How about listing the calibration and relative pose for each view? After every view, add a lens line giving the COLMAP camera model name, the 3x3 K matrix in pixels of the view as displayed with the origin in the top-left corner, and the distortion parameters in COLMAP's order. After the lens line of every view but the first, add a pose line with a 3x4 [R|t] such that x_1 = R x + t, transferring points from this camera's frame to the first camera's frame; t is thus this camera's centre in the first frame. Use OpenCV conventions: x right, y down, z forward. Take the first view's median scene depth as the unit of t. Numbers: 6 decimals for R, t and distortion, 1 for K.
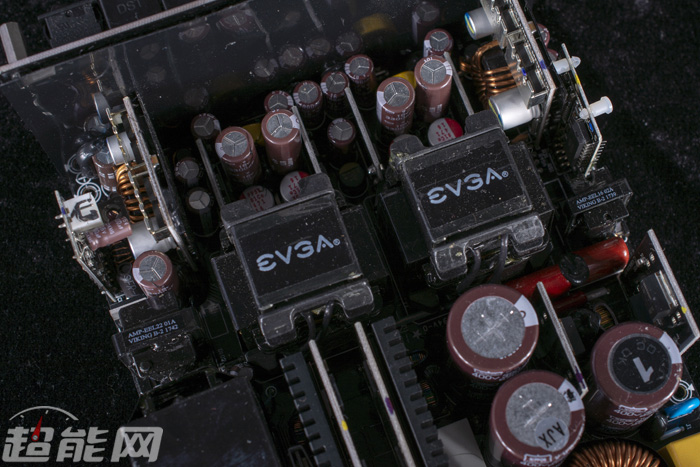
lens RADIAL K [[1395.5, 0, 393.6], [0, 1395.5, 233.8], [0, 0, 1]] dist [0.019495, 0.067875]
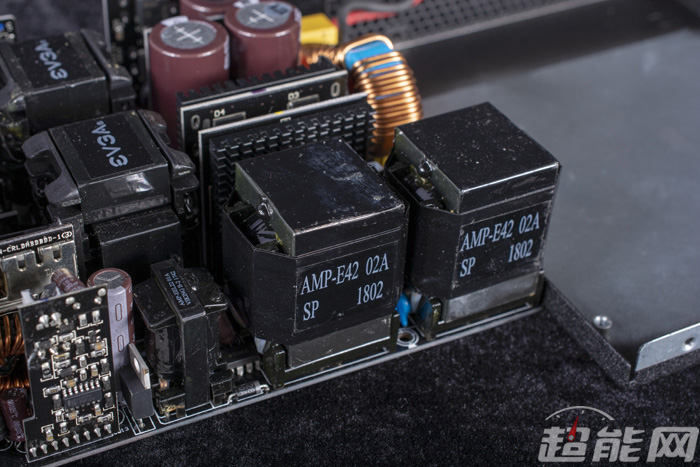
lens RADIAL K [[1283.1, 0, 350.0], [0, 1283.1, 233.5], [0, 0, 1]] dist [0.021802, 0.245114]
pose [[-0.099685, -0.613099, 0.783692, -0.855187], [0.944105, 0.190436, 0.269072, -0.059848], [-0.314210, 0.766710, 0.559846, 0.477289]]
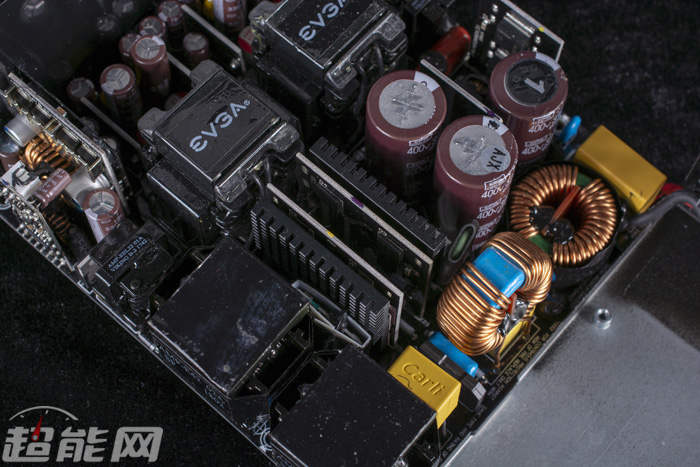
lens RADIAL K [[1283.1, 0, 350.0], [0, 1283.1, 233.5], [0, 0, 1]] dist [0.021802, 0.245114]
pose [[0.885146, -0.428138, 0.182251, -0.201216], [0.443351, 0.894897, -0.050980, 0.189940], [-0.141269, 0.125926, 0.981929, -0.009157]]
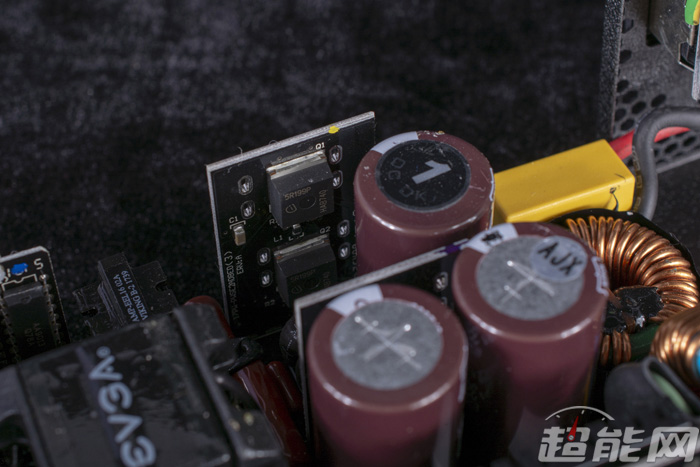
lens RADIAL K [[1540.5, 0, 350.0], [0, 1540.5, 233.5], [0, 0, 1]] dist [0.023848, 0.159054]
pose [[-0.051597, -0.757388, 0.650924, -0.301667], [0.964948, 0.130132, 0.227905, -0.096938], [-0.257319, 0.639867, 0.724125, 0.500616]]
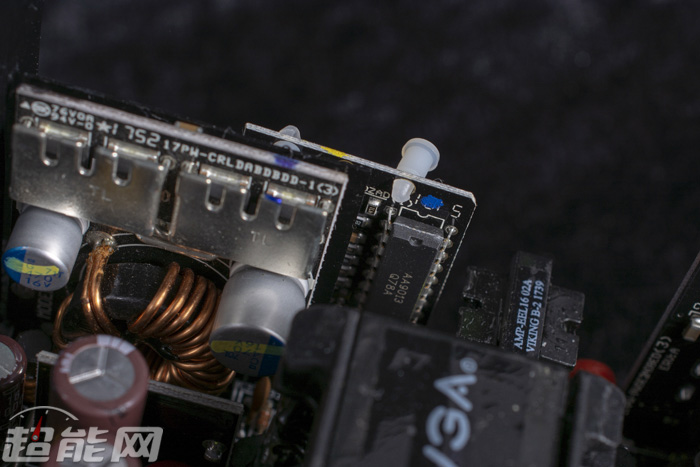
lens RADIAL K [[1283.1, 0, 350.0], [0, 1283.1, 233.5], [0, 0, 1]] dist [0.021802, 0.245114]
pose [[0.498736, -0.621099, 0.604565, -0.143991], [0.748357, 0.660469, 0.061176, -0.119261], [-0.437293, 0.421919, 0.794203, 0.713810]]
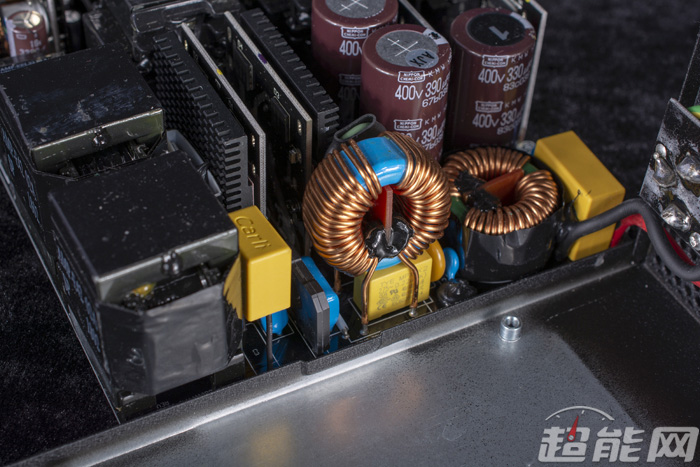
lens RADIAL K [[1283.1, 0, 350.0], [0, 1283.1, 233.5], [0, 0, 1]] dist [0.021802, 0.245114]
pose [[0.992130, -0.053461, 0.113221, -0.051506], [0.102068, 0.869075, -0.484036, 0.677506], [-0.072520, 0.491783, 0.867692, 0.232988]]
